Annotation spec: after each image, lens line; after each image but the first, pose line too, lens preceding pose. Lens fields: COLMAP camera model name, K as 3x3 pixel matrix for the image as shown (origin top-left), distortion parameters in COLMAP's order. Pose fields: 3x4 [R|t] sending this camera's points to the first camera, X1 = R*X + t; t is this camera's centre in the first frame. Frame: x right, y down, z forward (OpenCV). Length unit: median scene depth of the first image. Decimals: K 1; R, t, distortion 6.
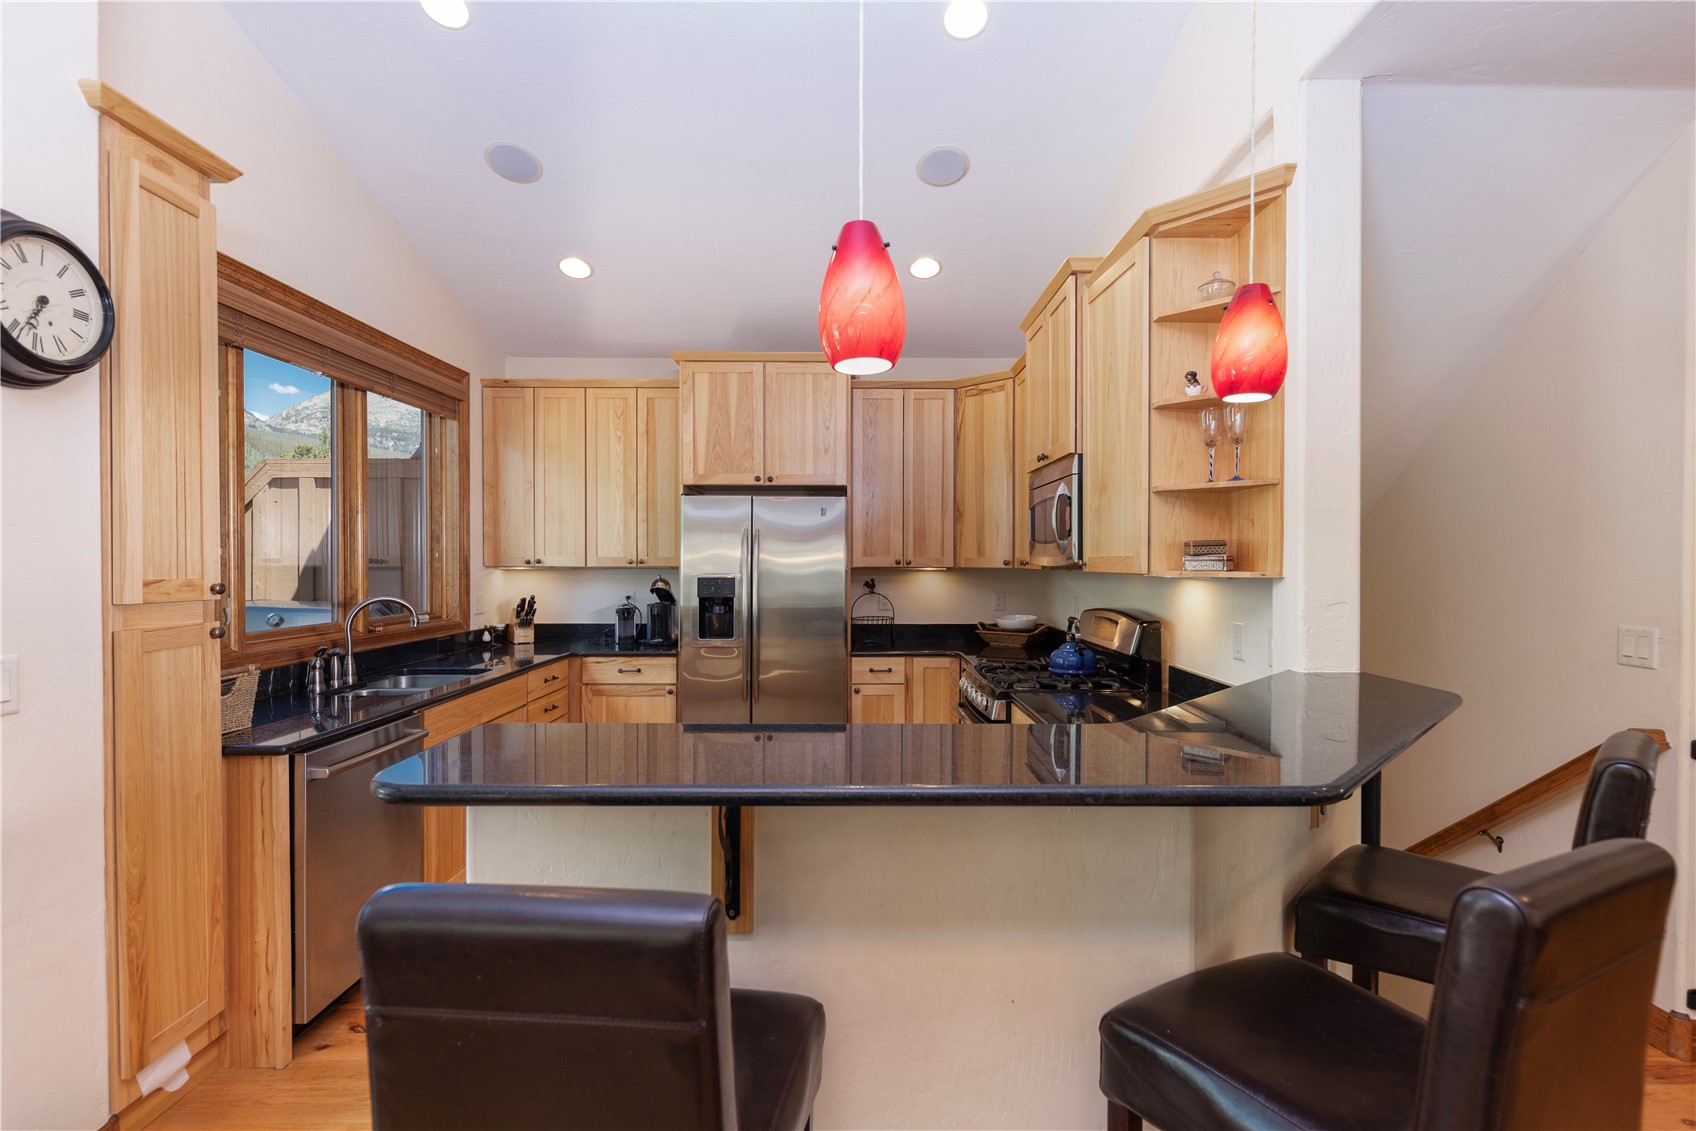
lens RADIAL K [[733.8, 0, 847.3], [0, 733.8, 566.6], [0, 0, 1]] dist [0.002672, -0.000111]
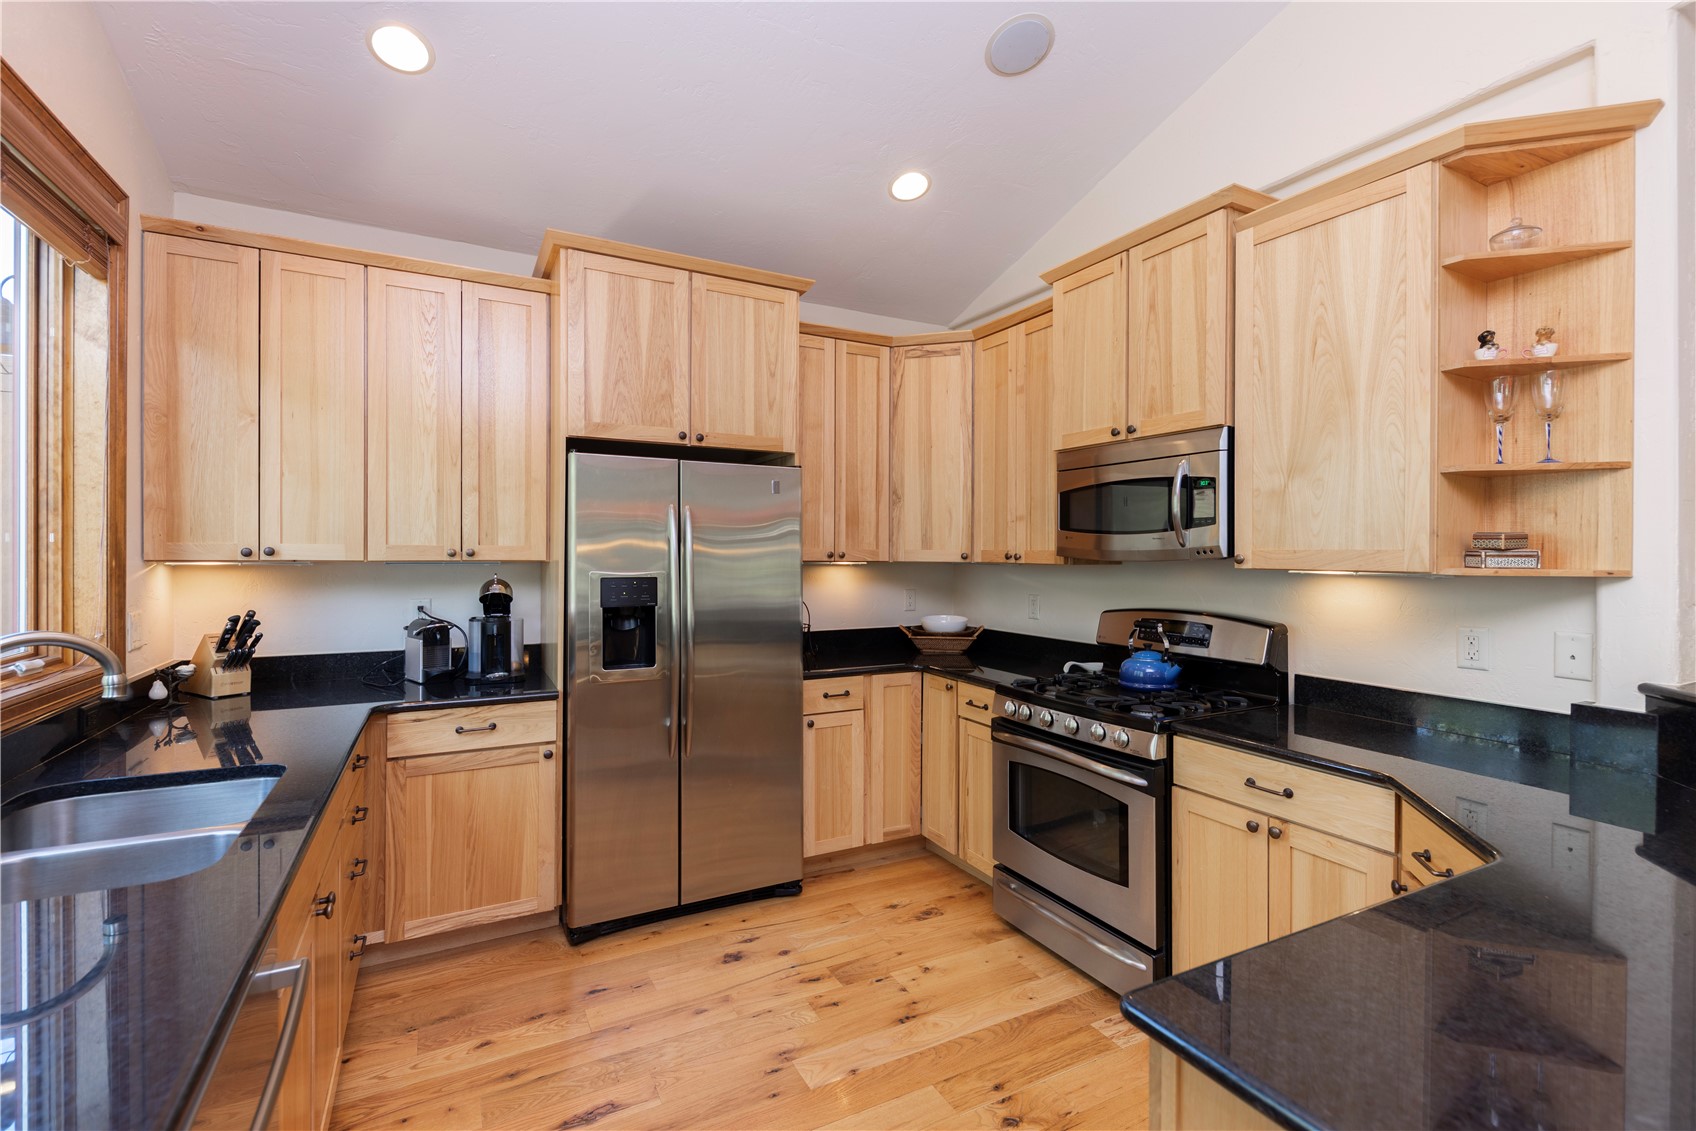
lens RADIAL K [[733.8, 0, 849.3], [0, 733.8, 554.4], [0, 0, 1]] dist [0.002672, -0.000111]
pose [[0.894146, 0.002947, 0.447766, -0.287988], [-0.000768, 0.999987, -0.005049, -0.002684], [-0.447775, 0.004171, 0.894136, 0.296347]]
